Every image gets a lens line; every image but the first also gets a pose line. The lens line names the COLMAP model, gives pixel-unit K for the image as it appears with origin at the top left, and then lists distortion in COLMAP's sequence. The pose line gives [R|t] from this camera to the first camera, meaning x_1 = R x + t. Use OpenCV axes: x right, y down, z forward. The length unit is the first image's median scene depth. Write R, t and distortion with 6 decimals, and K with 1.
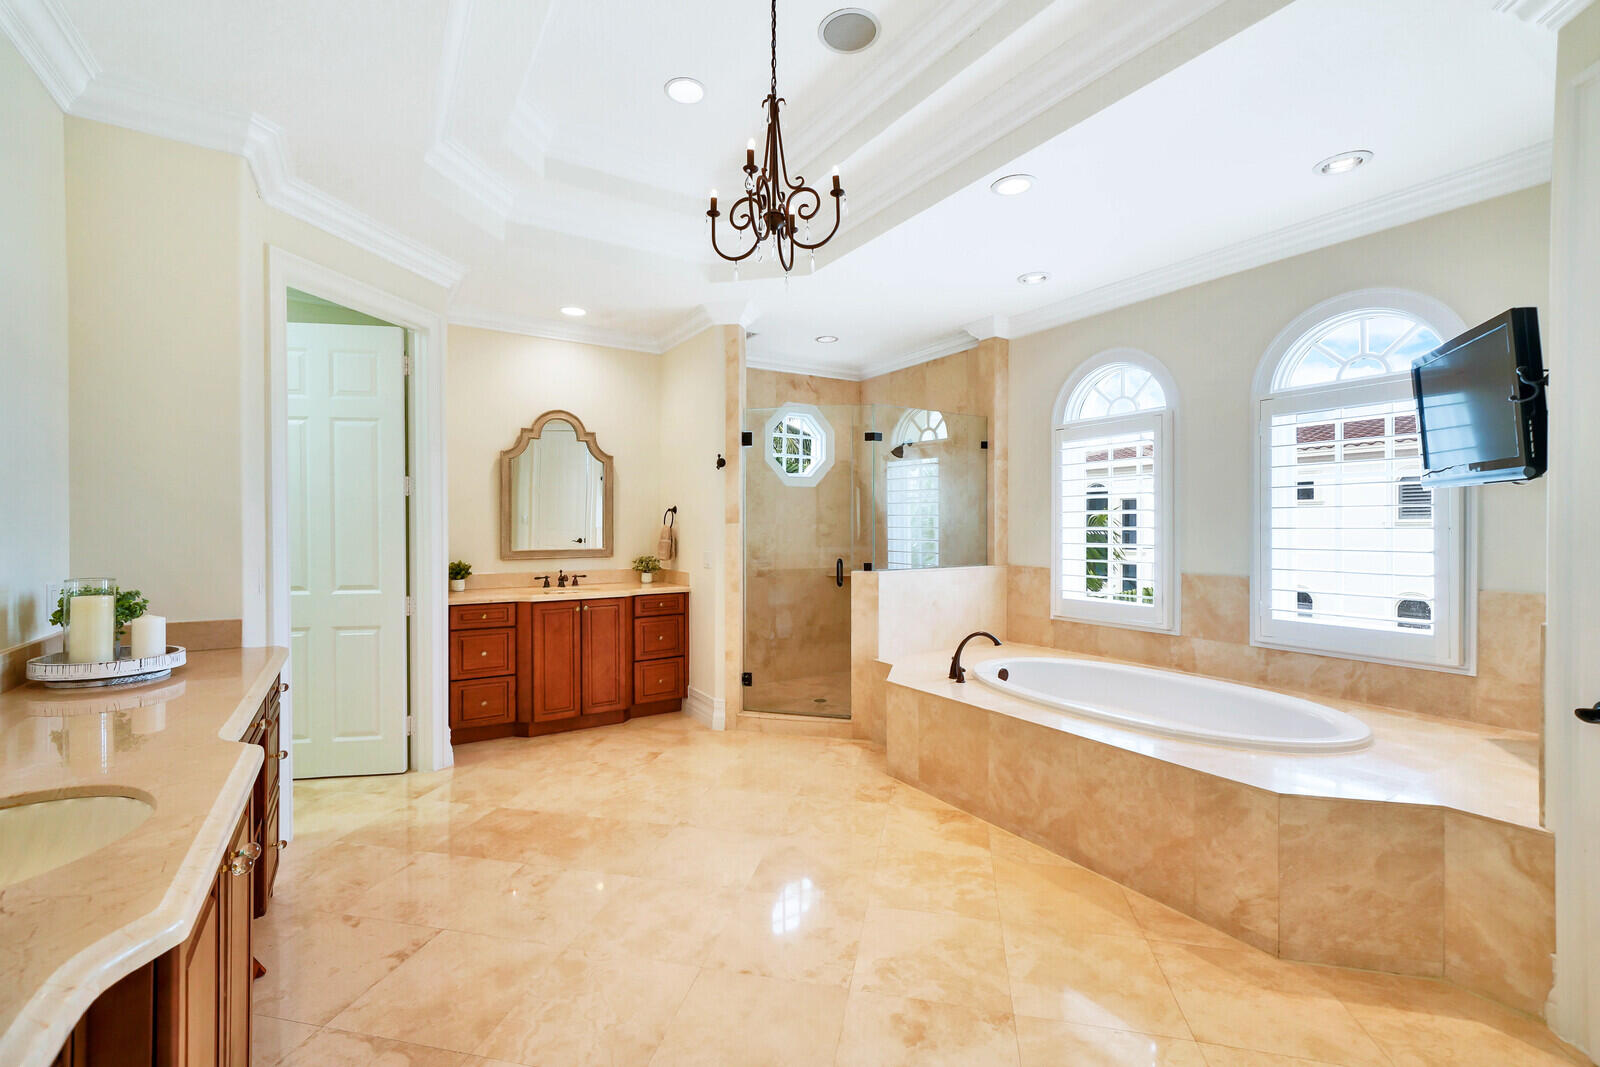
lens RADIAL K [[697.3, 0, 793.6], [0, 697.3, 519.1], [0, 0, 1]] dist [0.004310, 0.000179]
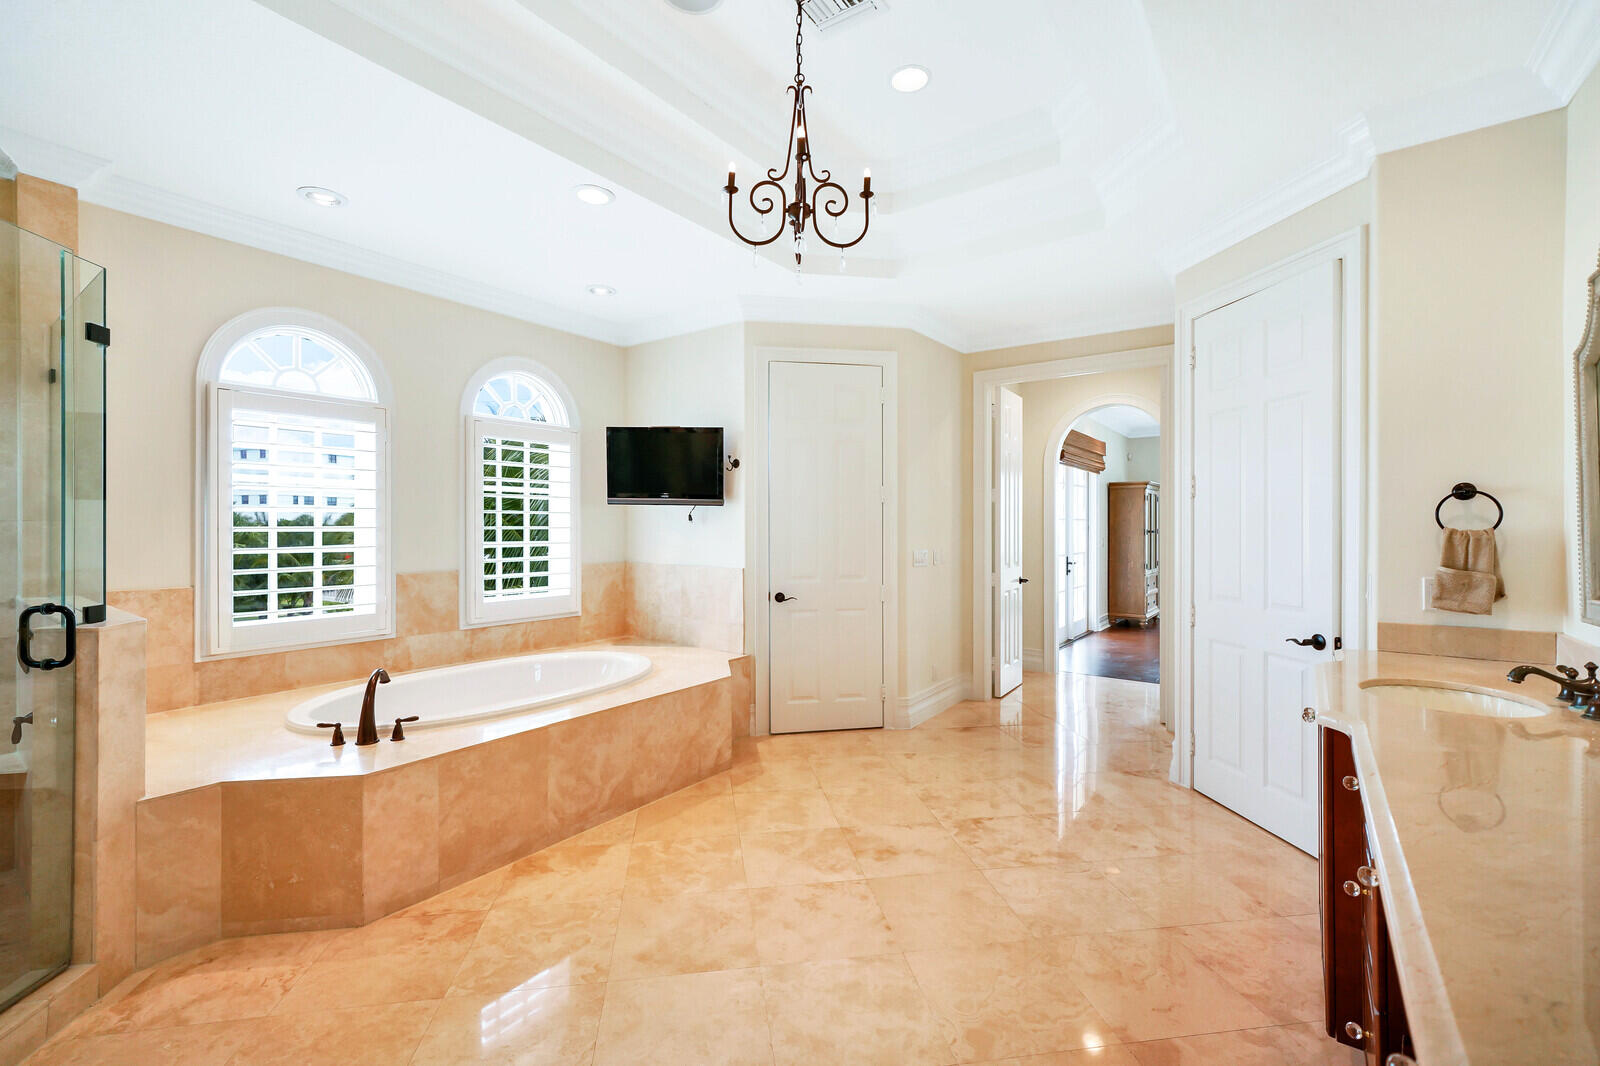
lens RADIAL K [[697.3, 0, 793.6], [0, 697.3, 518.6], [0, 0, 1]] dist [0.004310, 0.000179]
pose [[-0.377283, 0.007901, 0.926064, -0.627054], [-0.011426, 0.999848, -0.013185, 0.006585], [-0.926027, -0.015556, -0.377136, 0.937758]]
